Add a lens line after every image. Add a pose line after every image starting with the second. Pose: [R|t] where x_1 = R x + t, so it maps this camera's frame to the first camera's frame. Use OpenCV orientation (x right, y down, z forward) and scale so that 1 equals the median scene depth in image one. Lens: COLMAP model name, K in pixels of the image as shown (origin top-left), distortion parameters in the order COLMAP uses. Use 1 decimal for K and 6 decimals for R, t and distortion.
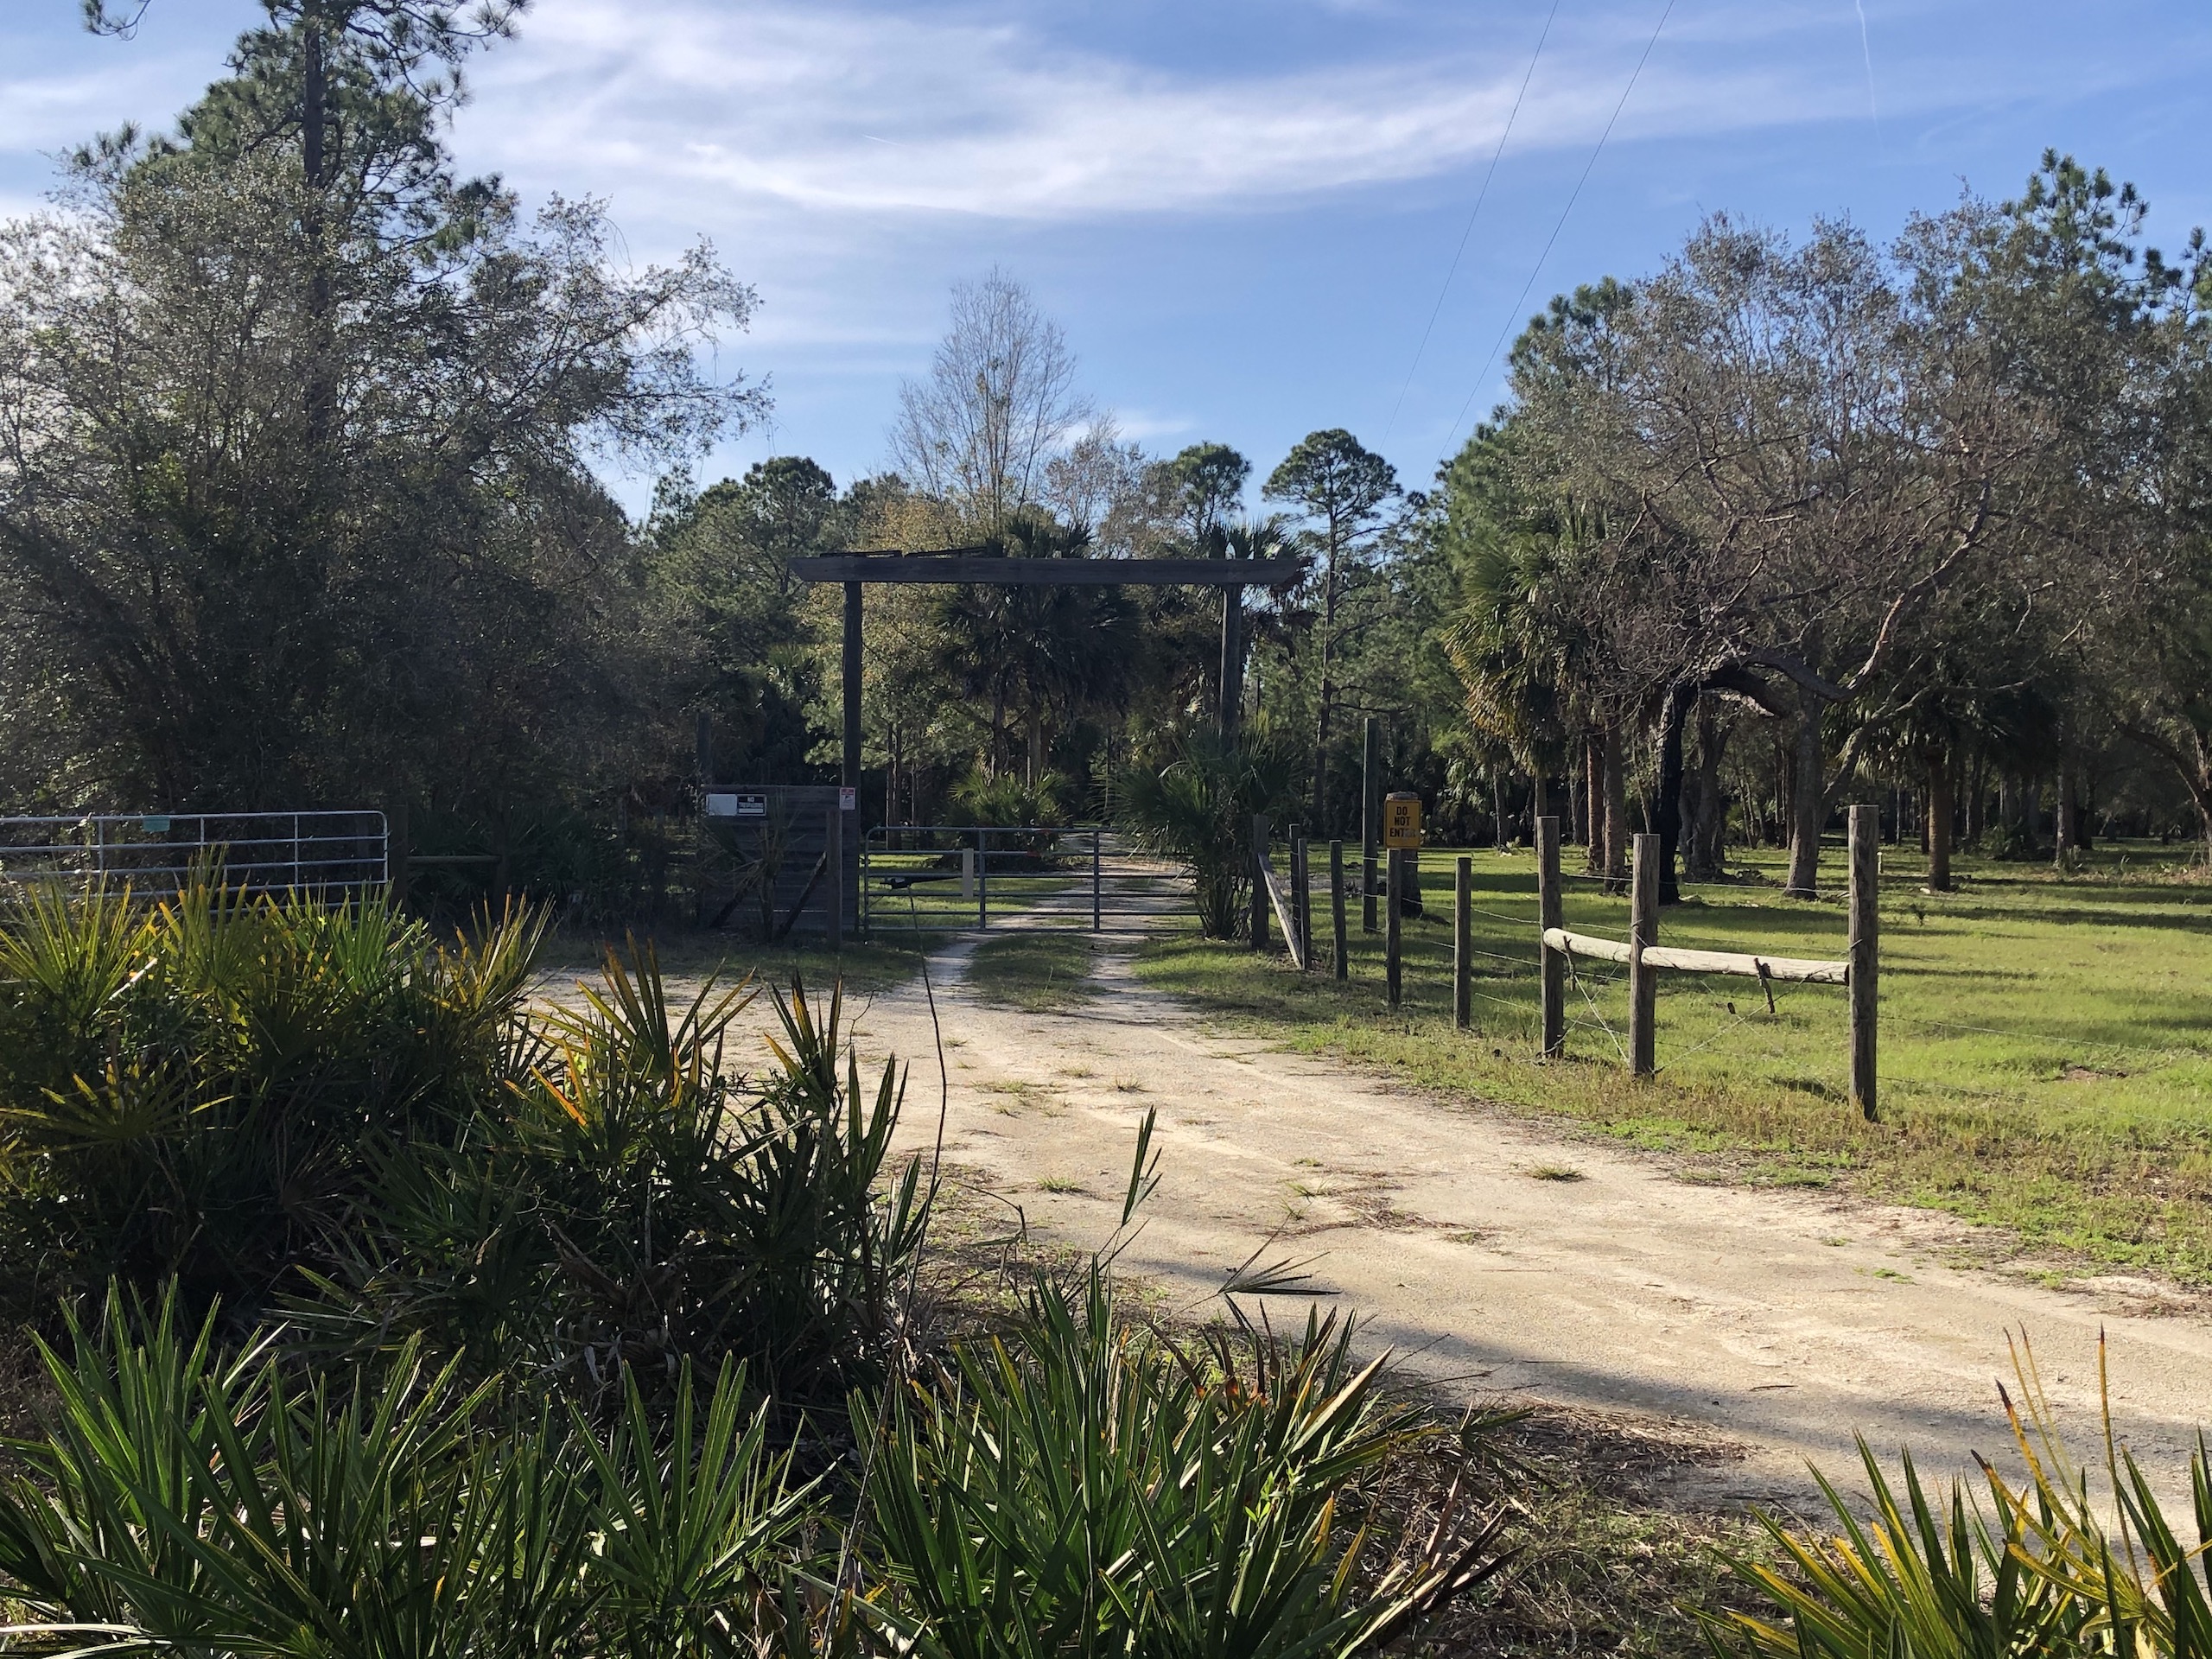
lens RADIAL K [[2651.6, 0, 1106.0], [0, 2651.6, 829.5], [0, 0, 1]] dist [0.005547, 0.000610]
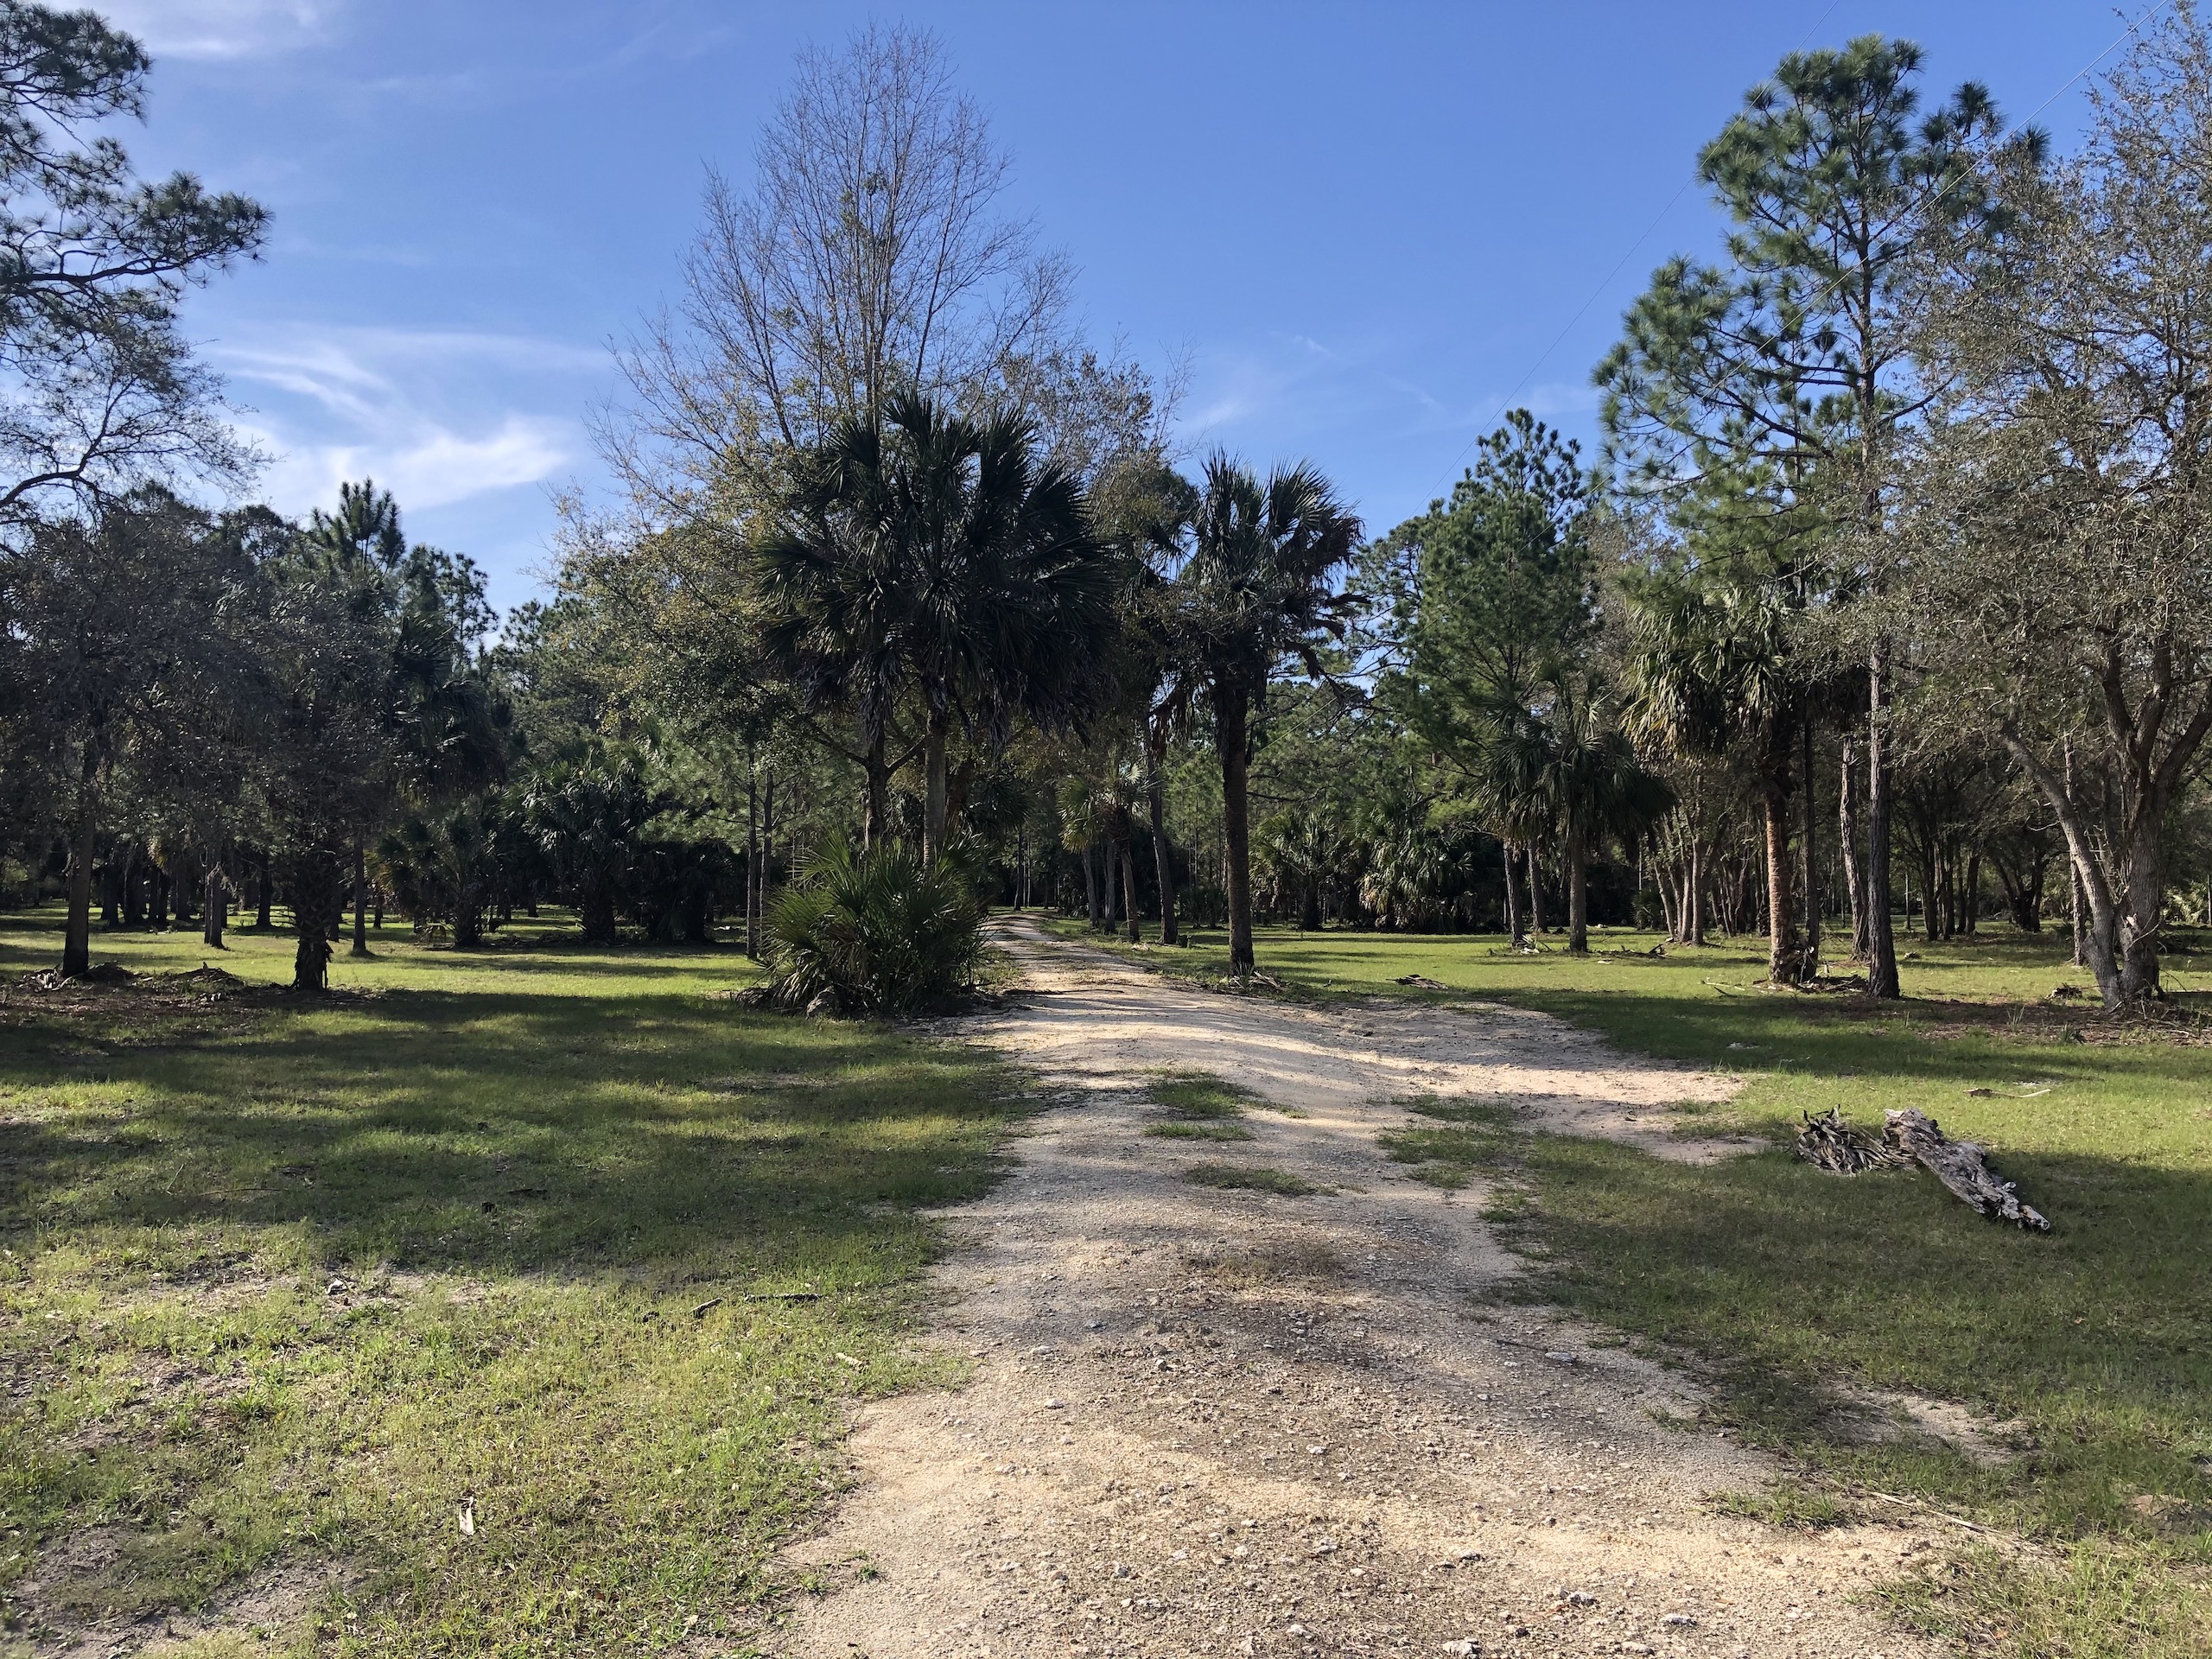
lens RADIAL K [[1795.7, 0, 1106.0], [0, 1795.7, 829.5], [0, 0, 1]] dist [0.217996, -0.617538]
pose [[0.998395, -0.001277, 0.056618, -0.011546], [0.003723, 0.999063, -0.043109, -0.005757], [-0.056510, 0.043251, 0.997465, 0.576351]]
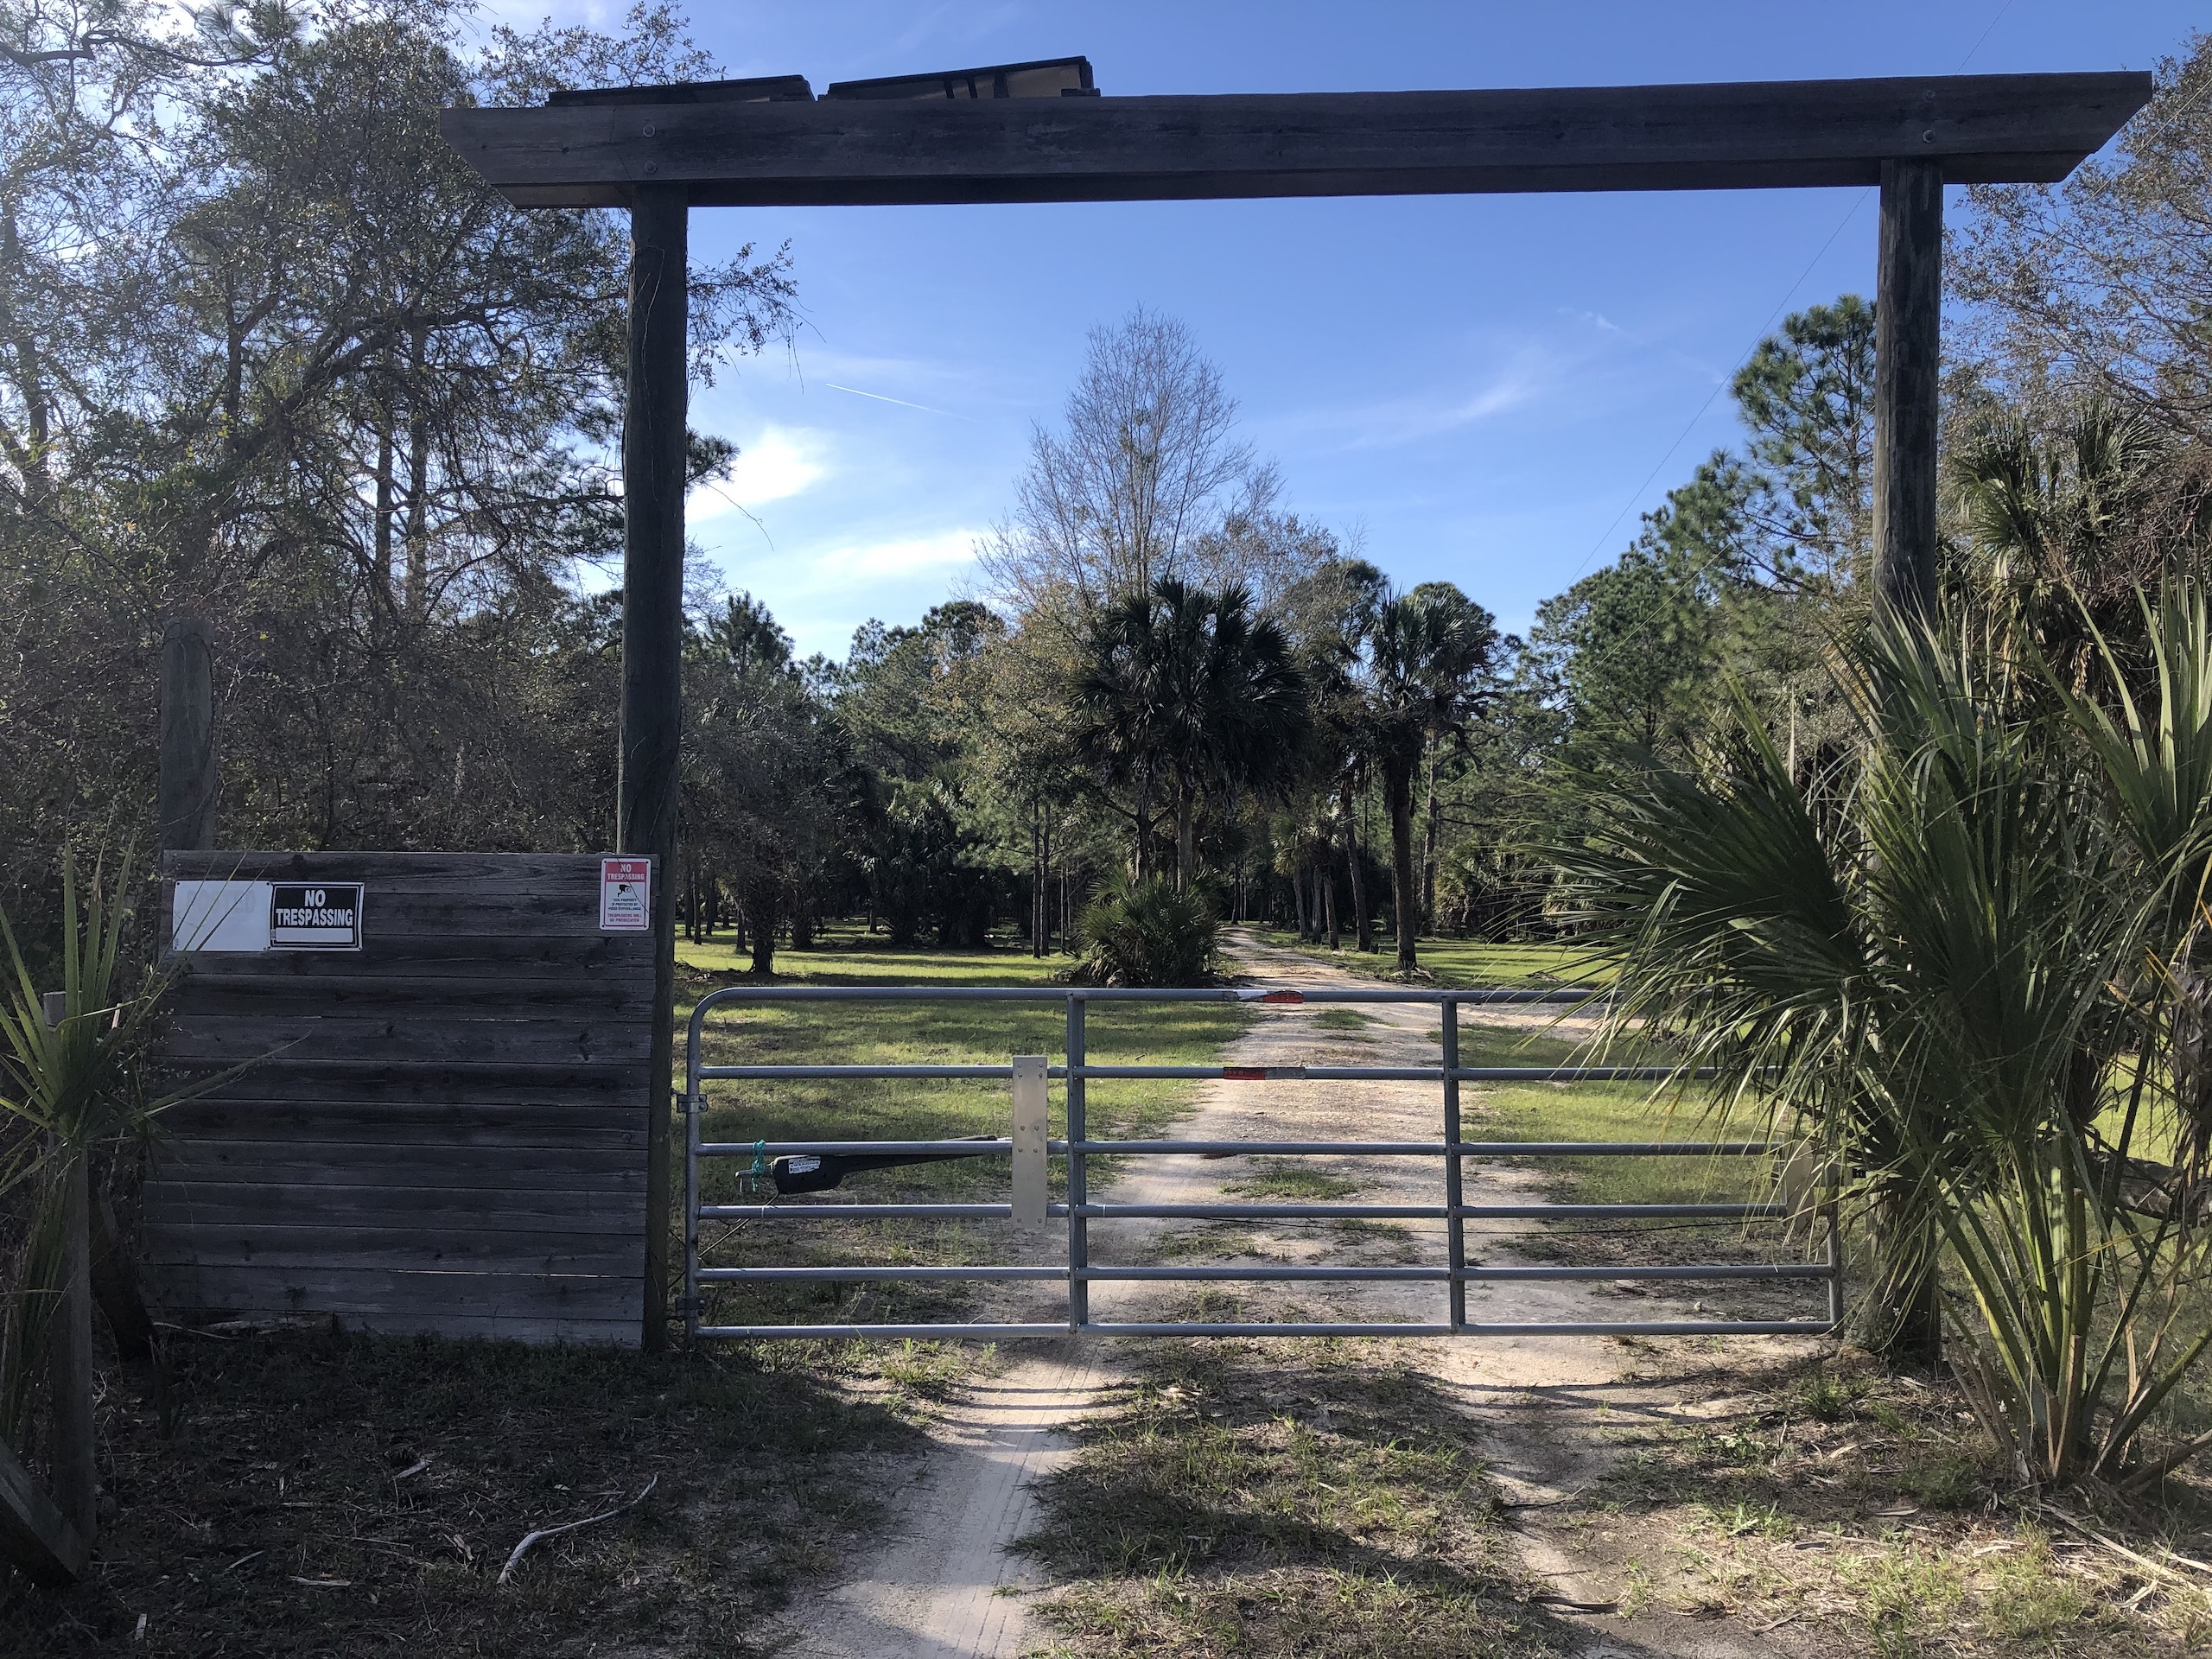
lens RADIAL K [[1795.7, 0, 1106.0], [0, 1795.7, 829.5], [0, 0, 1]] dist [0.217996, -0.617538]
pose [[0.997986, -0.002355, -0.063388, -0.015021], [-0.000941, 0.998651, -0.051919, -0.004127], [0.063425, 0.051874, 0.996638, 0.394199]]
